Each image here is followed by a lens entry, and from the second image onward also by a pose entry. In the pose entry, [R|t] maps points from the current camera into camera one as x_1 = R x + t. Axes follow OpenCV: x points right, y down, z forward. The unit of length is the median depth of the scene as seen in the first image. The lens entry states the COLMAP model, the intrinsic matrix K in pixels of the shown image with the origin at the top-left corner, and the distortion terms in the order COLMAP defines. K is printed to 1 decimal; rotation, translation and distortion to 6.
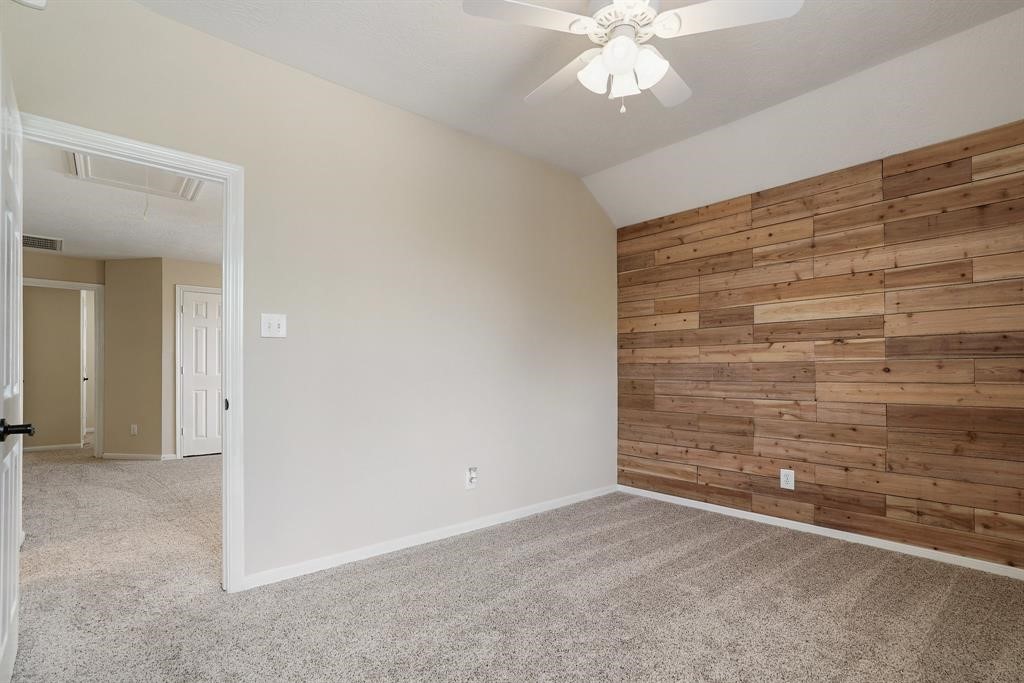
lens RADIAL K [[466.6, 0, 512.2], [0, 466.6, 364.9], [0, 0, 1]] dist [-0.047812, 0.019984]
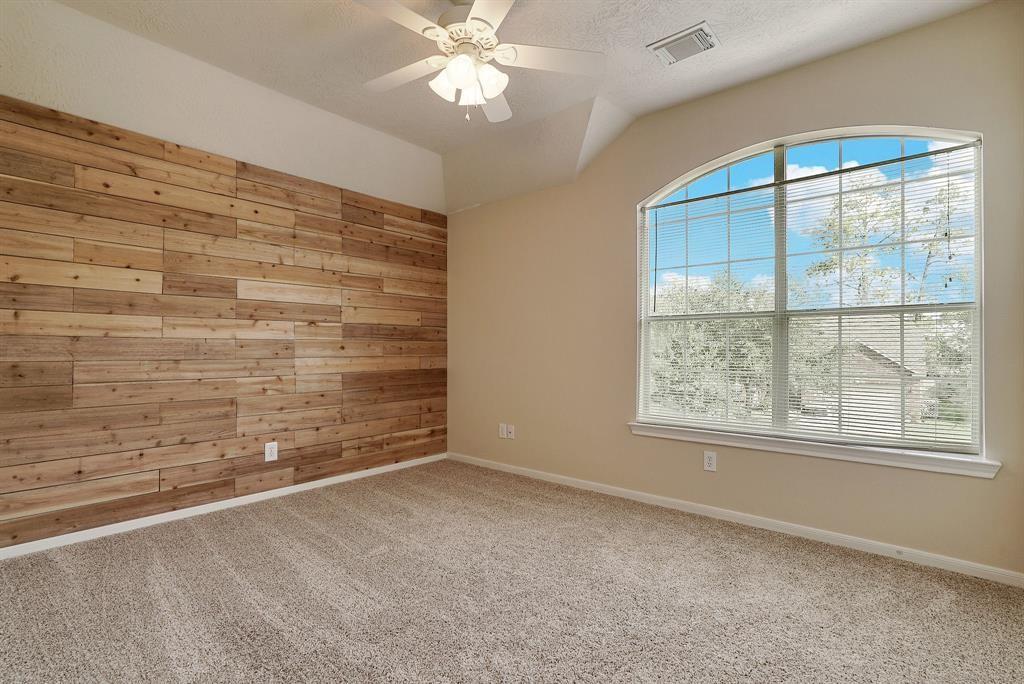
lens RADIAL K [[474.2, 0, 509.6], [0, 474.2, 344.3], [0, 0, 1]] dist [-0.049489, 0.023478]
pose [[-0.122913, 0.009867, 0.992368, -0.522444], [-0.013860, 0.999836, -0.011658, 0.009285], [-0.992321, -0.015187, -0.122756, 0.588347]]
